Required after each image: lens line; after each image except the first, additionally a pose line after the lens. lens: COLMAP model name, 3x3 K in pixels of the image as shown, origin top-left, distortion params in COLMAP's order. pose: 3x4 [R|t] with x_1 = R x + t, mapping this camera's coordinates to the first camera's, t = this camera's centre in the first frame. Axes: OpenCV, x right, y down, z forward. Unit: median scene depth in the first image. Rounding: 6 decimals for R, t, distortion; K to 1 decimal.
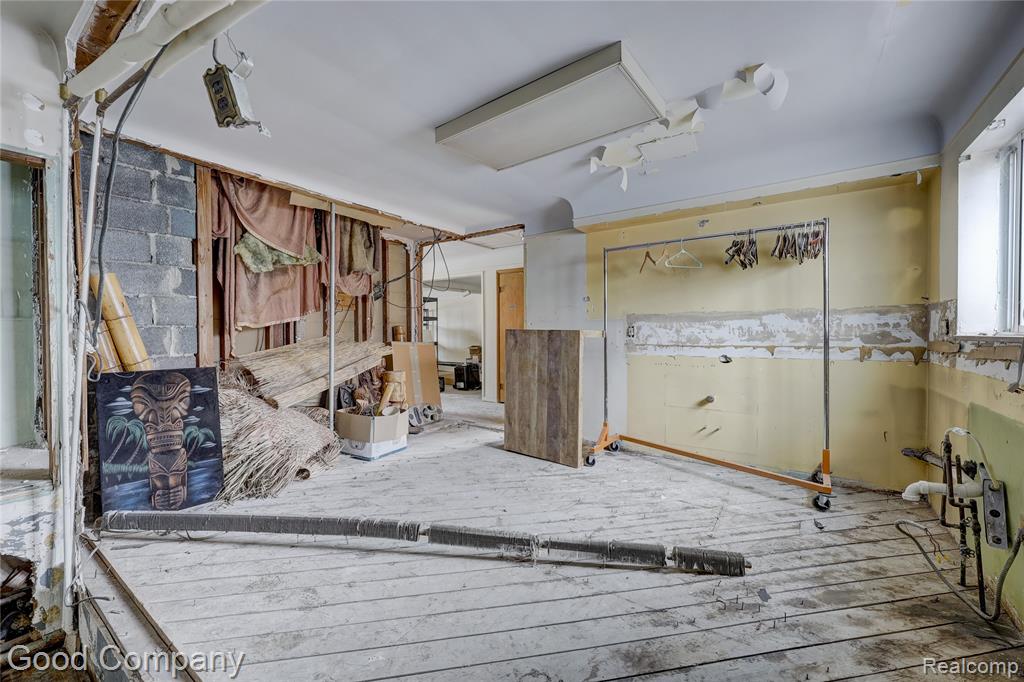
lens RADIAL K [[421.6, 0, 505.1], [0, 421.6, 338.3], [0, 0, 1]] dist [0.003381, 0.000249]
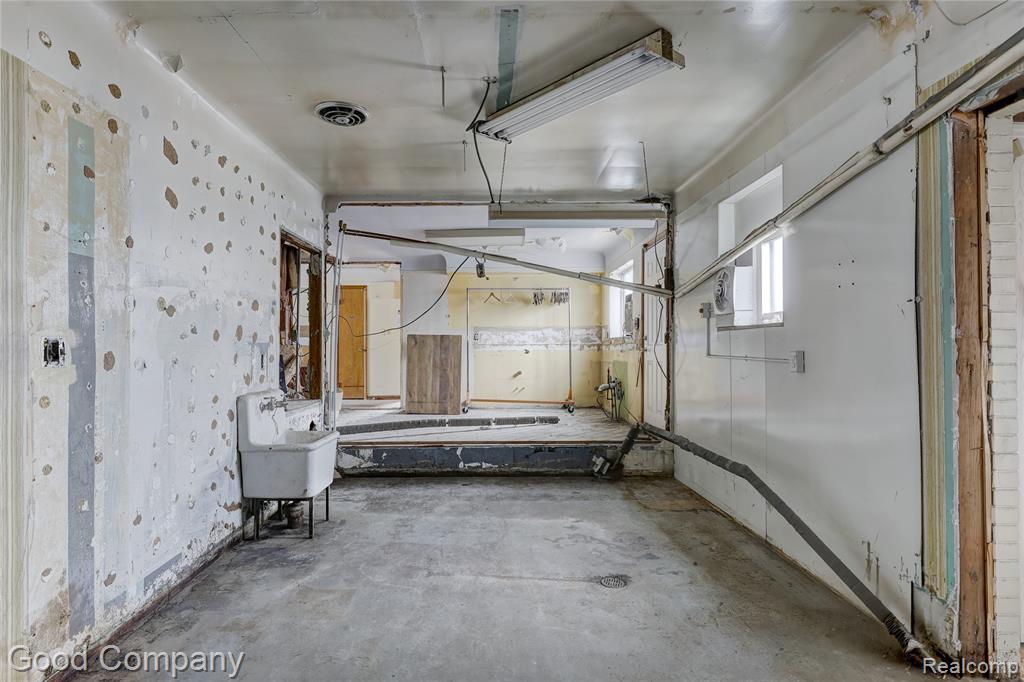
lens RADIAL K [[549.6, 0, 508.3], [0, 549.6, 340.4], [0, 0, 1]] dist [0.002345, 0.000434]
pose [[0.802100, 0.007557, 0.597141, -1.028303], [0.007547, 0.999712, -0.022790, 0.055416], [-0.597141, 0.022787, 0.801812, -0.945642]]
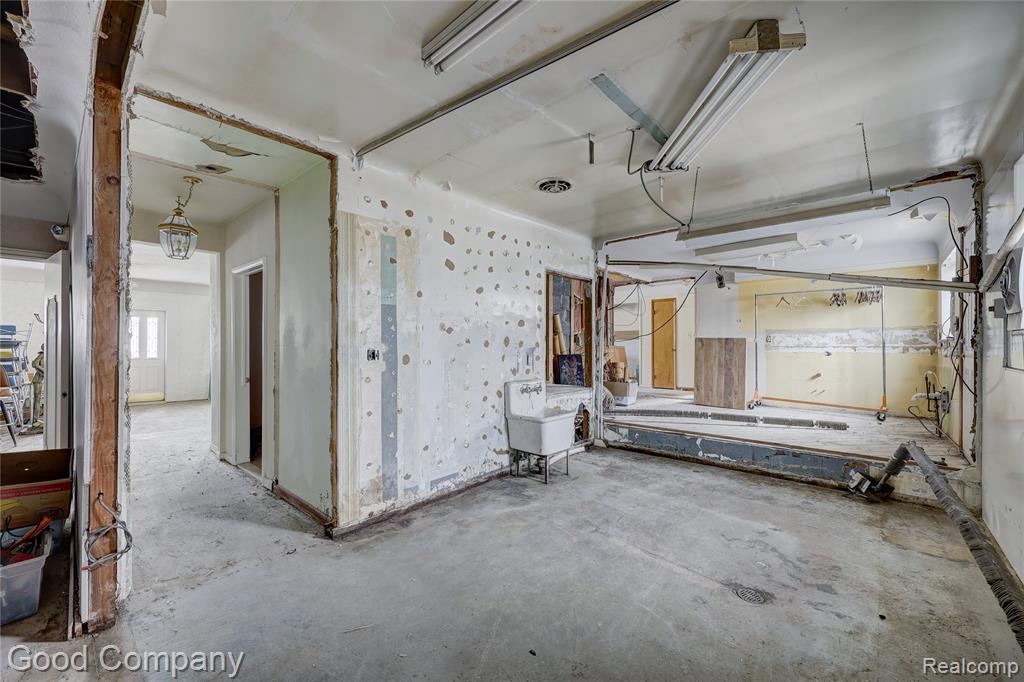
lens RADIAL K [[421.6, 0, 506.0], [0, 421.6, 342.1], [0, 0, 1]] dist [0.003381, 0.000249]
pose [[0.993532, 0.002737, -0.113517, -0.692539], [-0.004765, 0.999834, -0.017596, 0.038026], [0.113450, 0.018023, 0.993380, -1.040583]]
